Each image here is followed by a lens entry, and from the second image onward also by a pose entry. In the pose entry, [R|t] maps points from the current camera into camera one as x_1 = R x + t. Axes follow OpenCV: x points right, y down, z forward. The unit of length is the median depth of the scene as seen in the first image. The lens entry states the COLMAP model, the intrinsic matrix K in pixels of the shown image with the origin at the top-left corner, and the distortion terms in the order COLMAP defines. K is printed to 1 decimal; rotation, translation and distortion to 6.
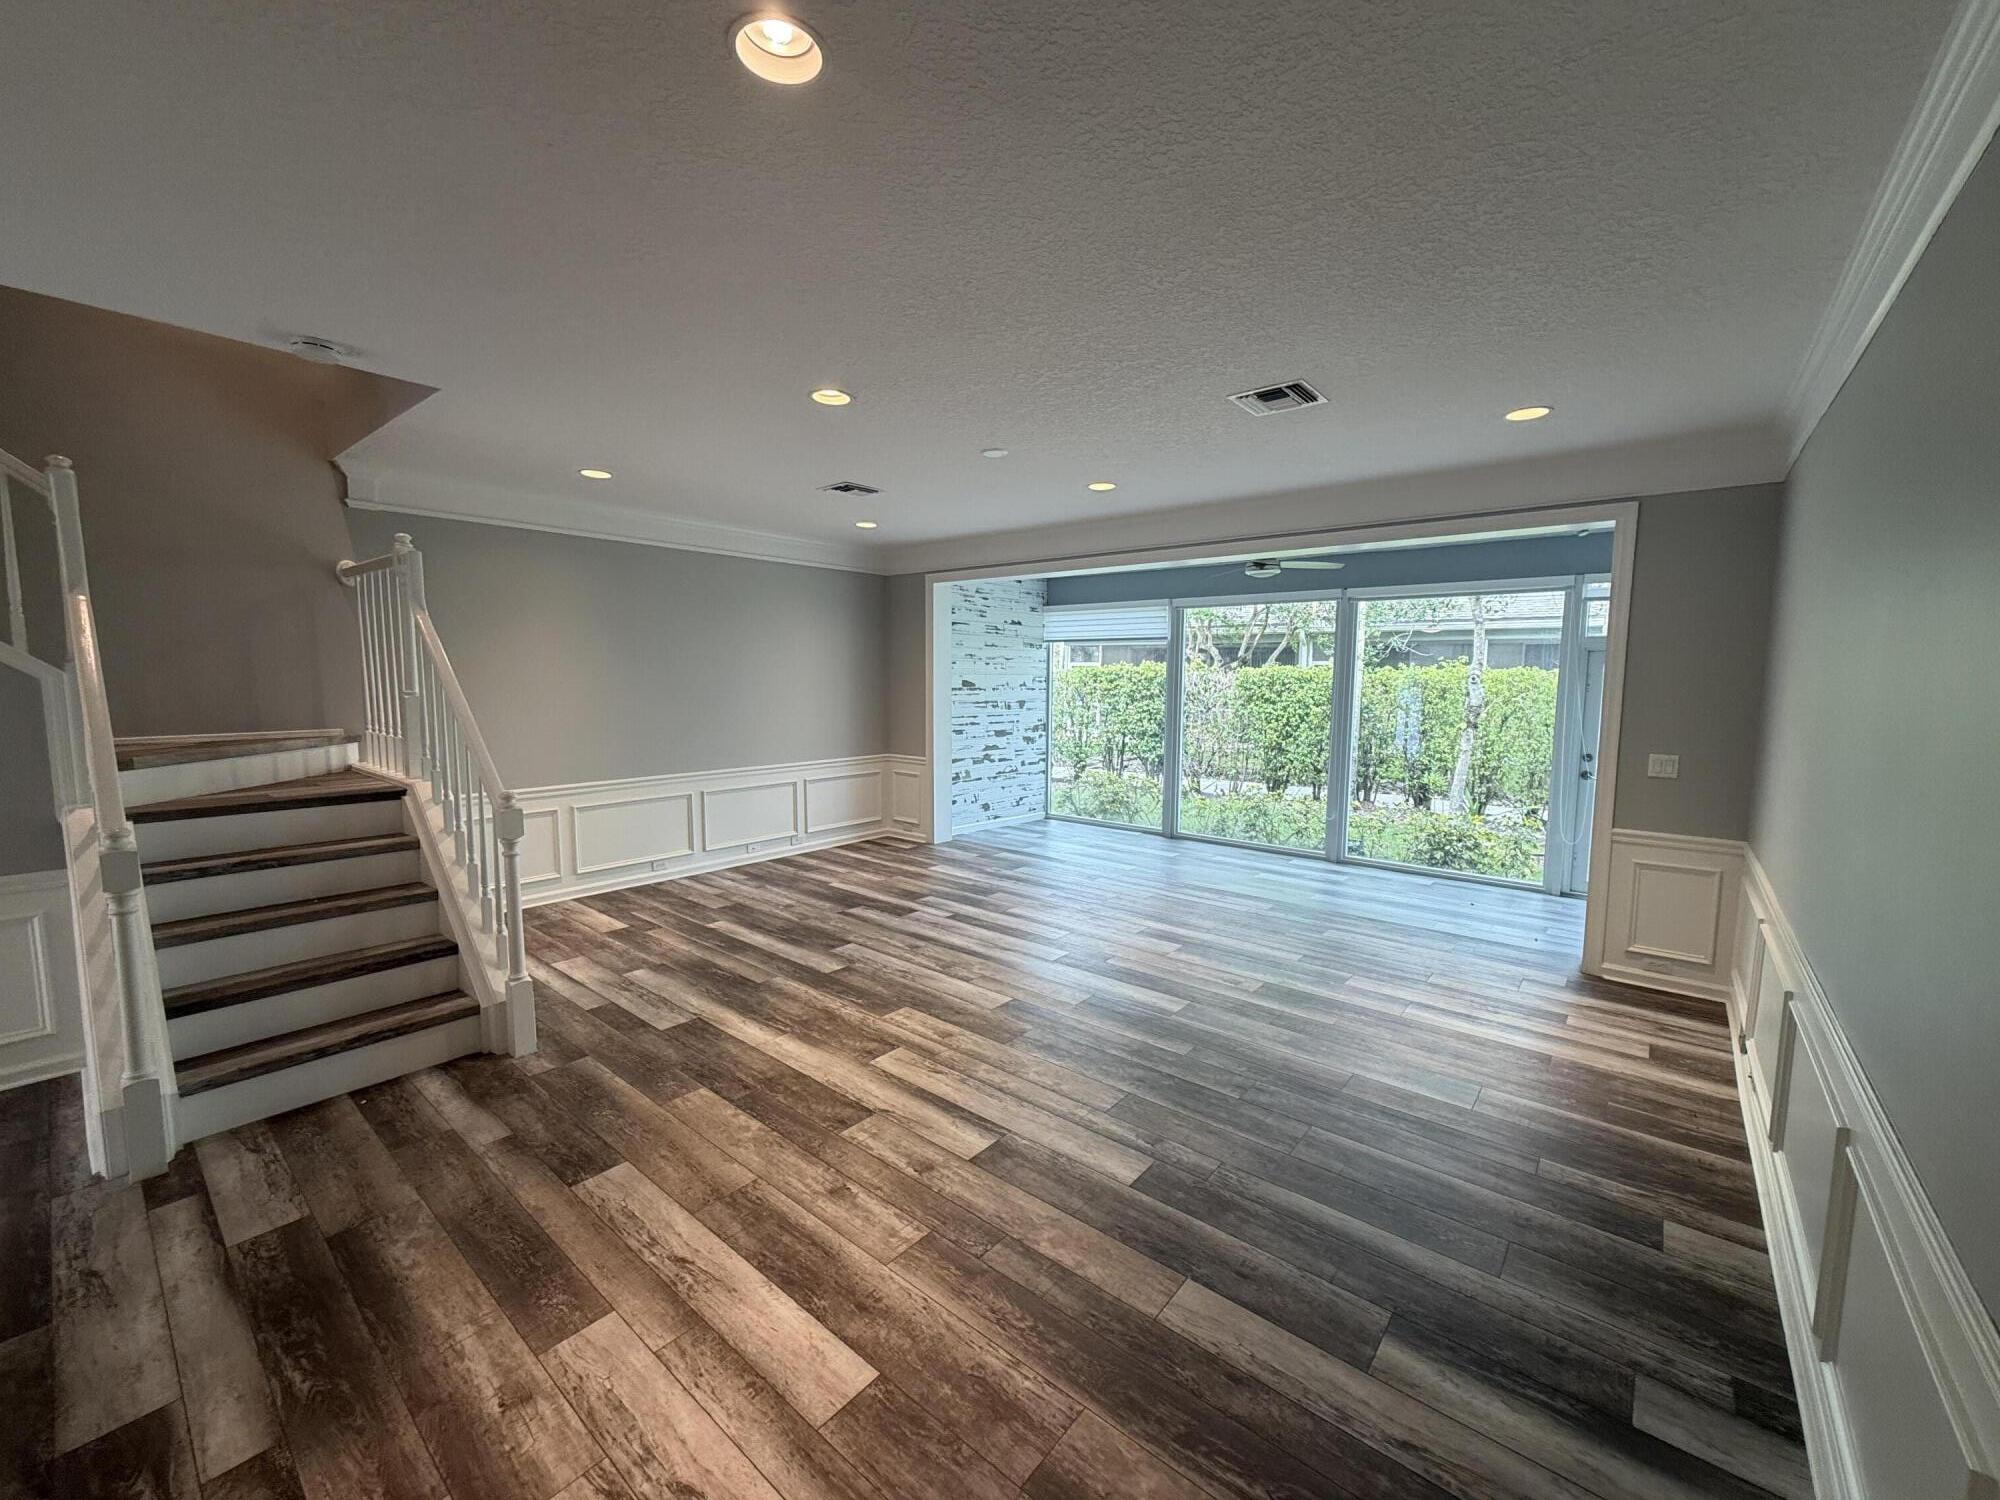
lens RADIAL K [[795.2, 0, 1004.2], [0, 795.2, 751.5], [0, 0, 1]] dist [0.001547, -0.000550]
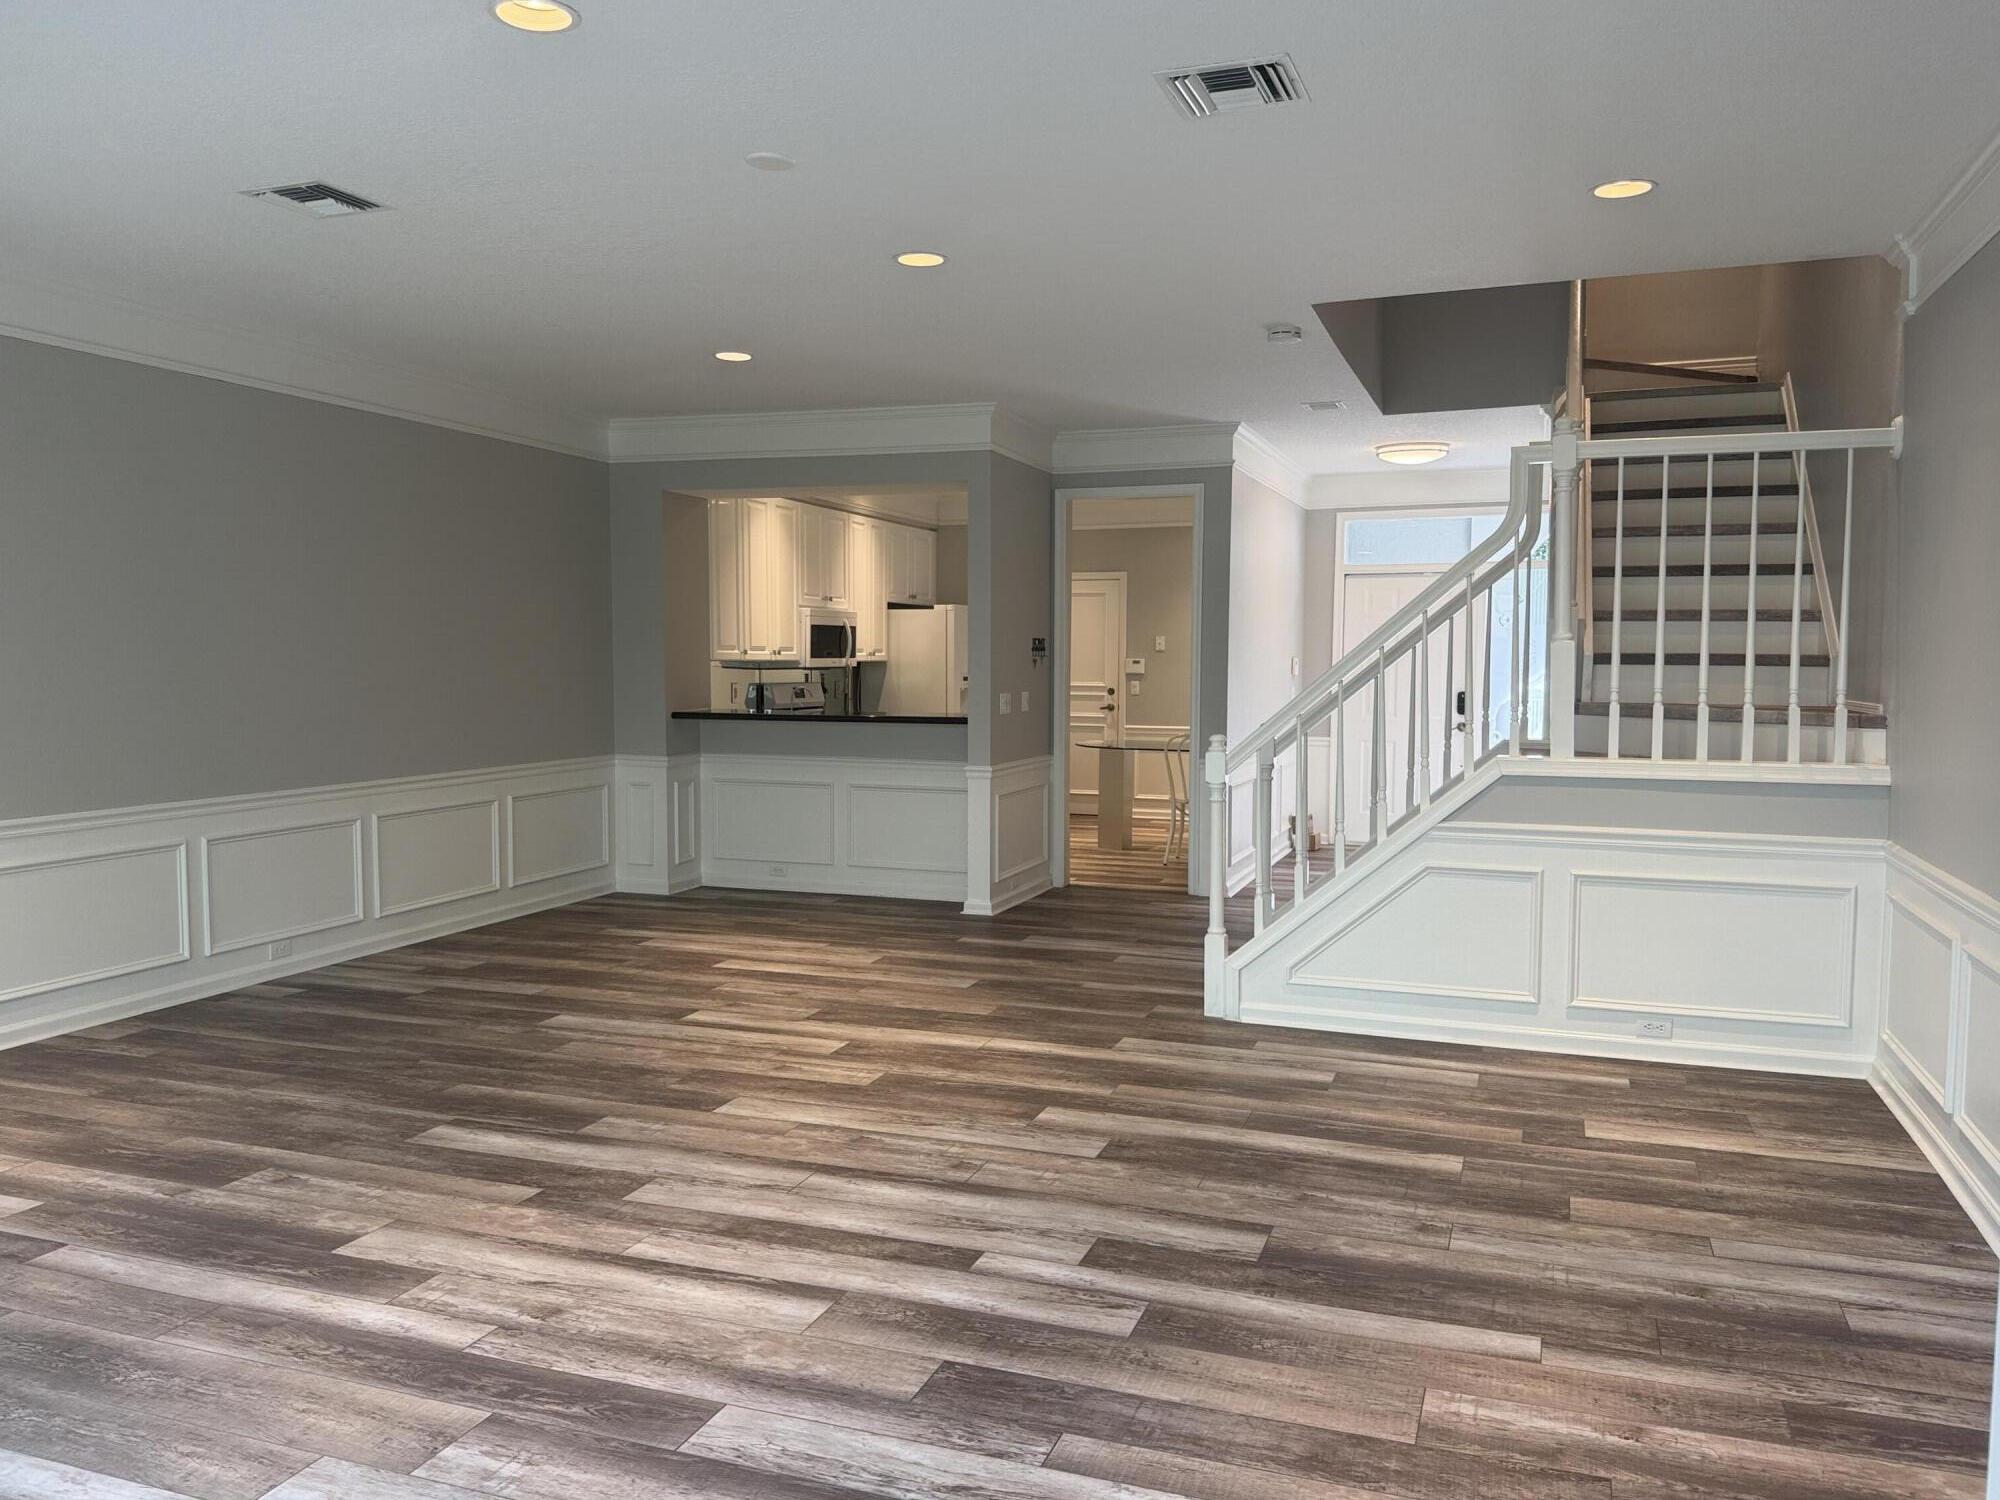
lens RADIAL K [[1428.8, 0, 991.8], [0, 1428.8, 746.4], [0, 0, 1]] dist [-0.002810, -0.001320]
pose [[-0.938872, 0.008675, -0.344158, 0.172013], [-0.047480, 0.986867, 0.154401, -0.141584], [0.340977, 0.161303, -0.926129, 1.890567]]
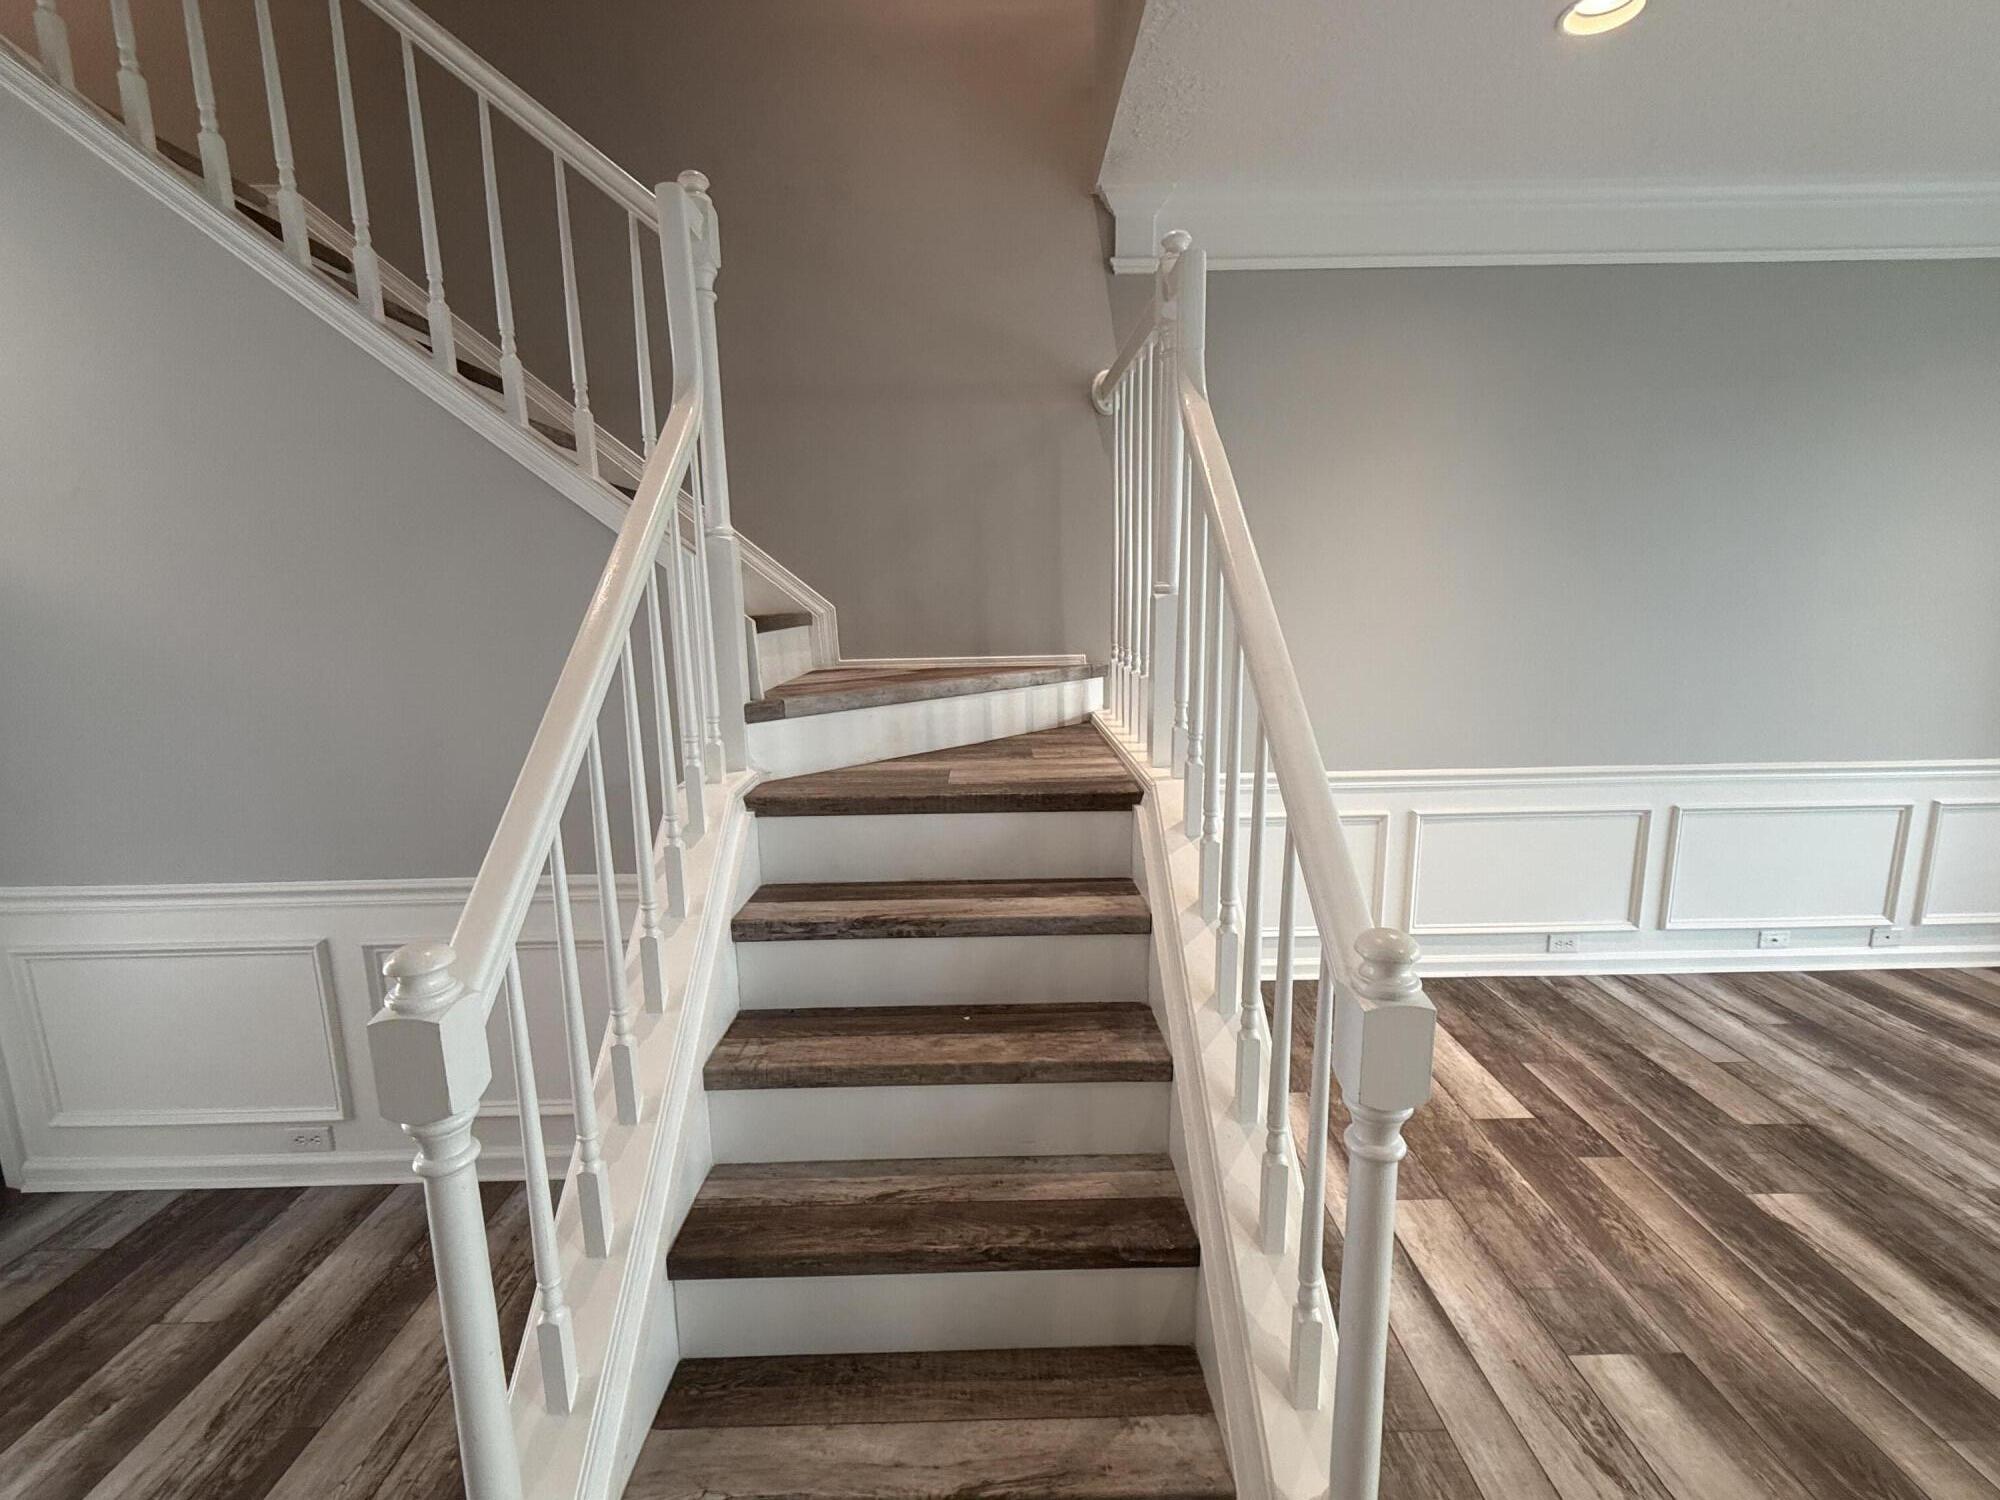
lens RADIAL K [[872.1, 0, 1005.7], [0, 872.1, 758.6], [0, 0, 1]] dist [-0.002603, 0.000016]
pose [[0.652302, 0.121838, -0.748102, -0.375359], [-0.050568, 0.991792, 0.117434, -0.026534], [0.756270, -0.038773, 0.653109, 0.539309]]
